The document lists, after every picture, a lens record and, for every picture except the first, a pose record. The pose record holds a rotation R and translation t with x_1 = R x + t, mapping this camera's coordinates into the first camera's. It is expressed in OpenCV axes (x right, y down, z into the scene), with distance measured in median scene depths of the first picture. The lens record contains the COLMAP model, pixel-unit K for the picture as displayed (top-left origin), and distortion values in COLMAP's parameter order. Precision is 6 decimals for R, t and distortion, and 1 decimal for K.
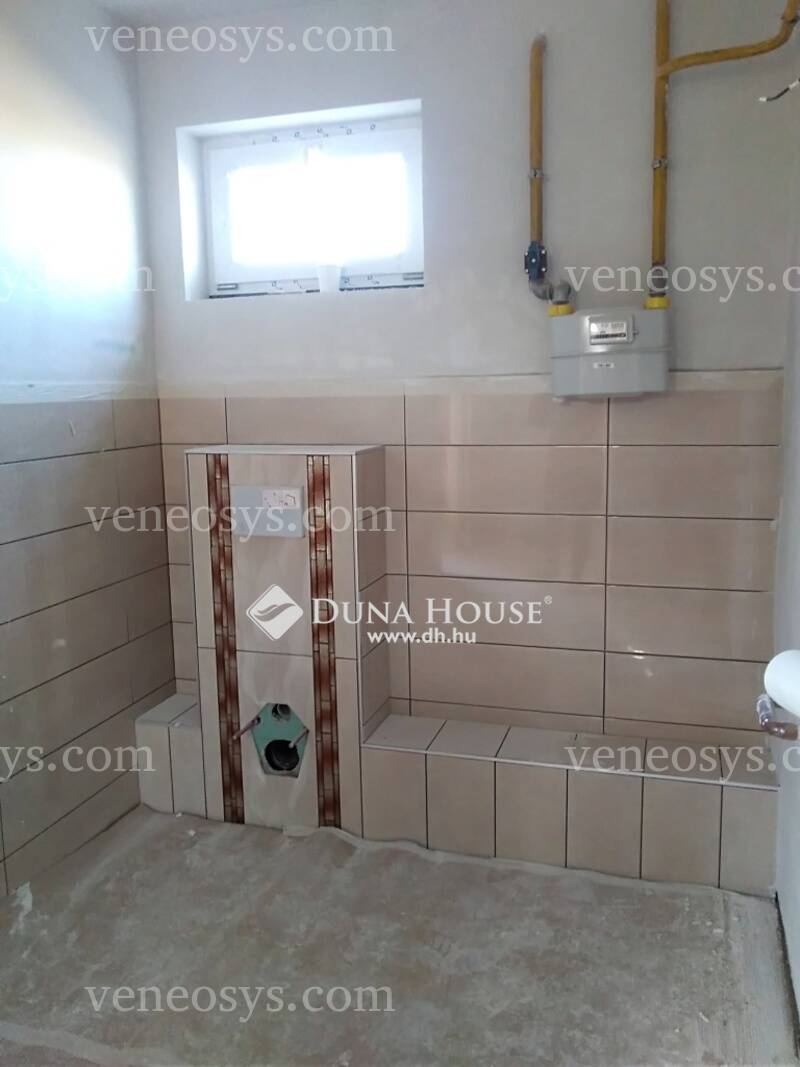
lens RADIAL K [[905.2, 0, 399.5], [0, 905.2, 526.9], [0, 0, 1]] dist [0.019002, 0.018944]
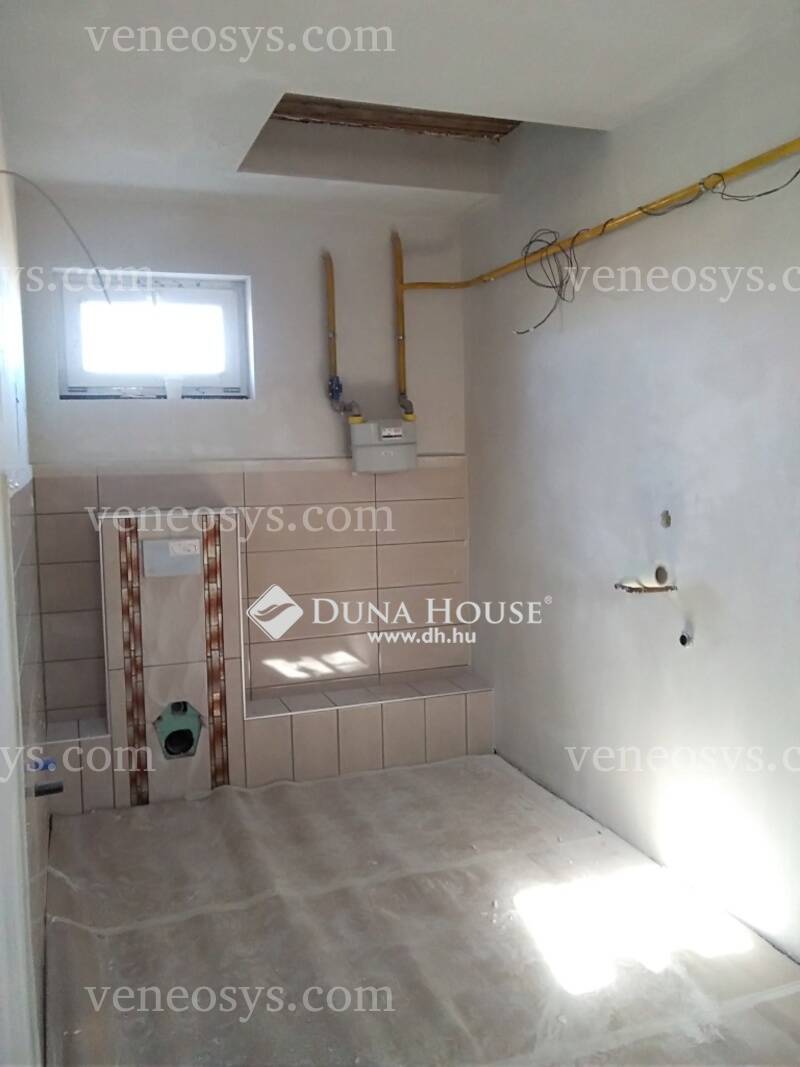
lens RADIAL K [[905.2, 0, 402.1], [0, 905.2, 535.7], [0, 0, 1]] dist [0.019002, 0.018944]
pose [[0.796720, -0.050247, 0.602256, -0.663079], [0.096780, 0.994285, -0.045076, 0.043372], [-0.596548, 0.094199, 0.797030, -0.285524]]
